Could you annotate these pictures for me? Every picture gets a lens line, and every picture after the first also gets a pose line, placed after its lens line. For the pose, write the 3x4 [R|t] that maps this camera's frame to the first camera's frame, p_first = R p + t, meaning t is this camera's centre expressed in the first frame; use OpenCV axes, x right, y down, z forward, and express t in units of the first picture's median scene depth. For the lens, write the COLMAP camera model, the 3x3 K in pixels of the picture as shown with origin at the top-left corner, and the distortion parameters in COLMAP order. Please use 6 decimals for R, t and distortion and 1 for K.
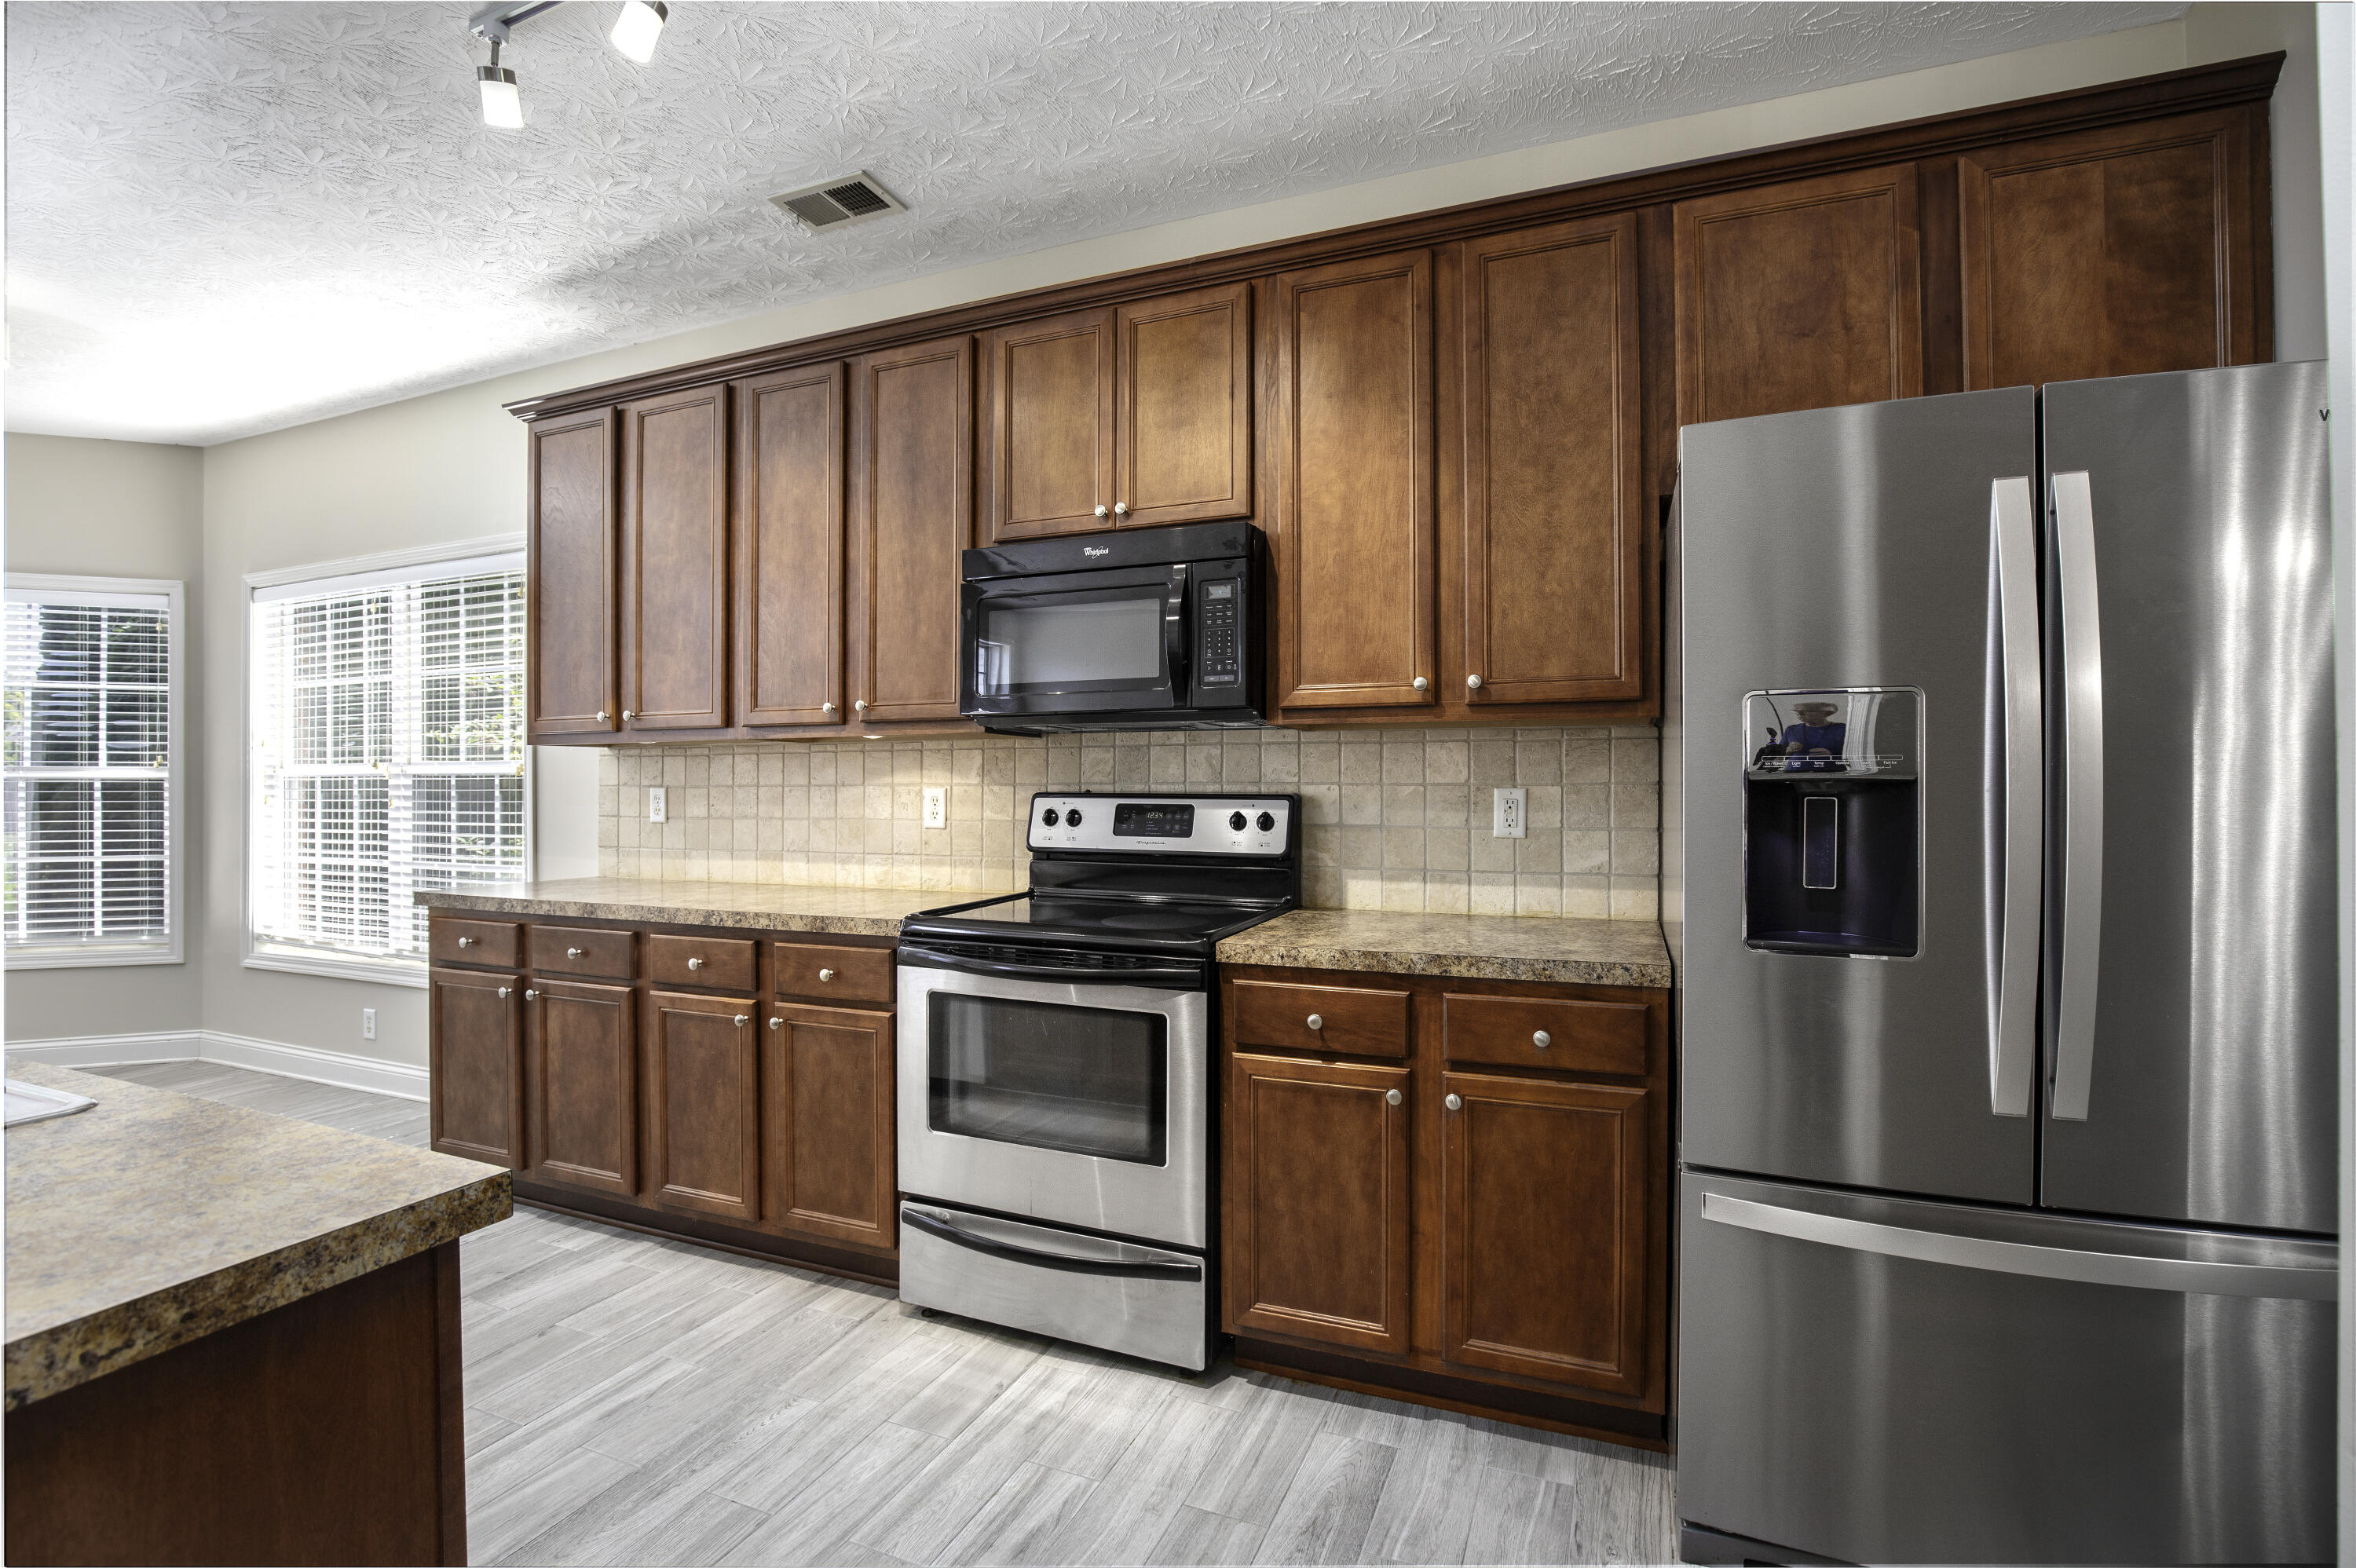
lens RADIAL K [[1081.9, 0, 1182.5], [0, 1081.9, 779.9], [0, 0, 1]] dist [-0.019180, 0.000735]
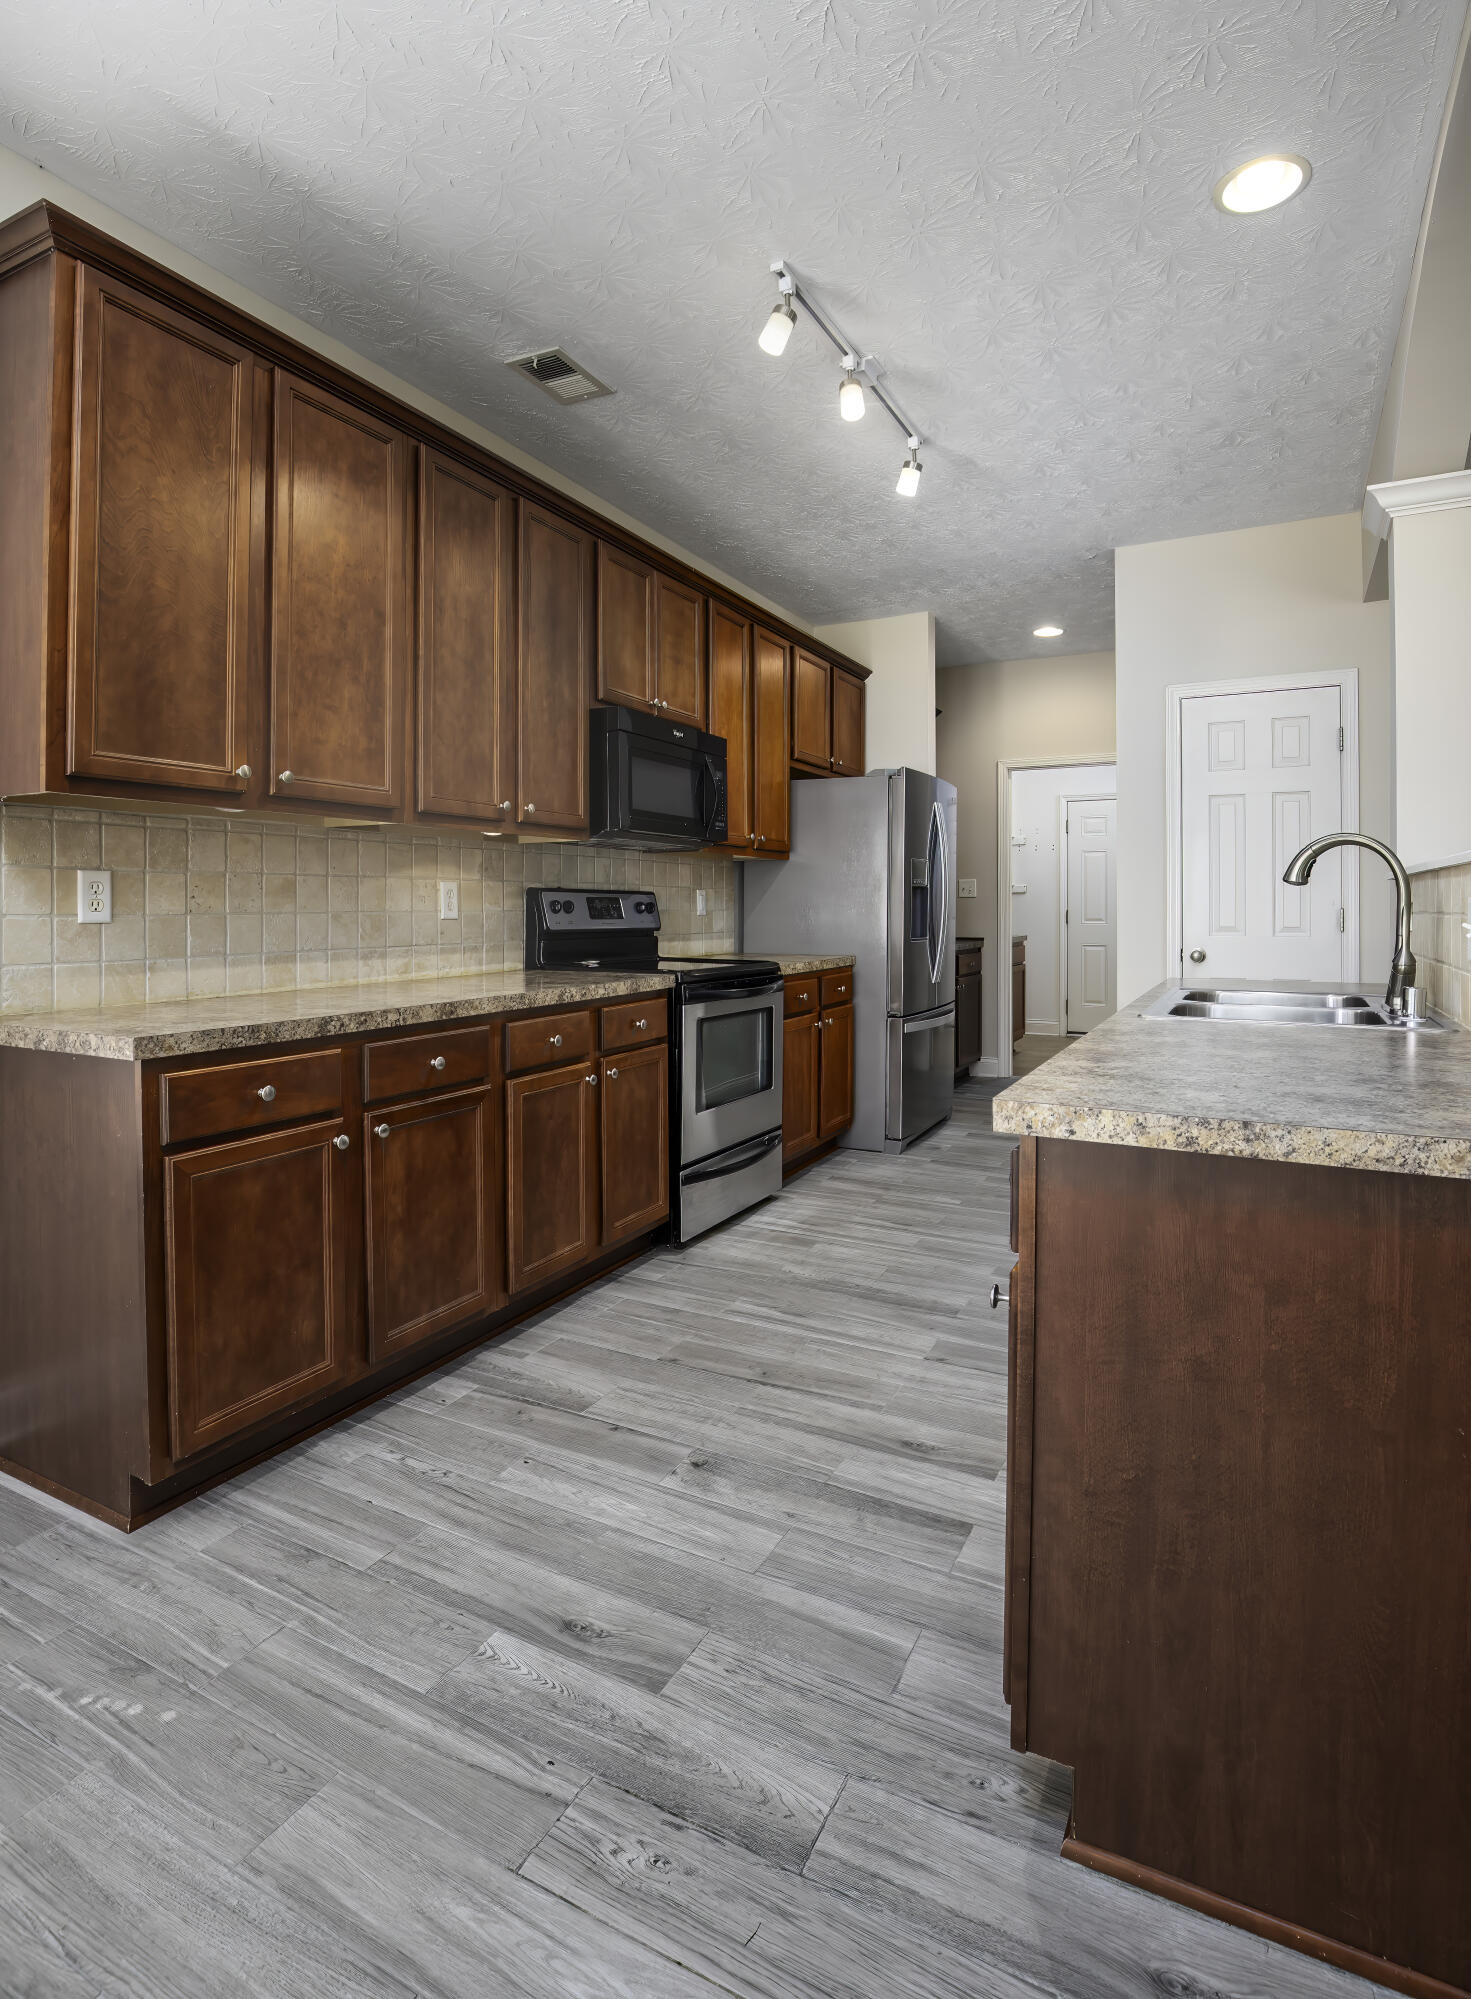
lens RADIAL K [[1014.2, 0, 740.5], [0, 1014.2, 905.7], [0, 0, 1]] dist [-0.032360, -0.000861]
pose [[0.083935, 0.003104, 0.996466, -1.219741], [-0.002289, 0.999993, -0.002922, 0.033611], [-0.996469, -0.002035, 0.083942, 0.624759]]
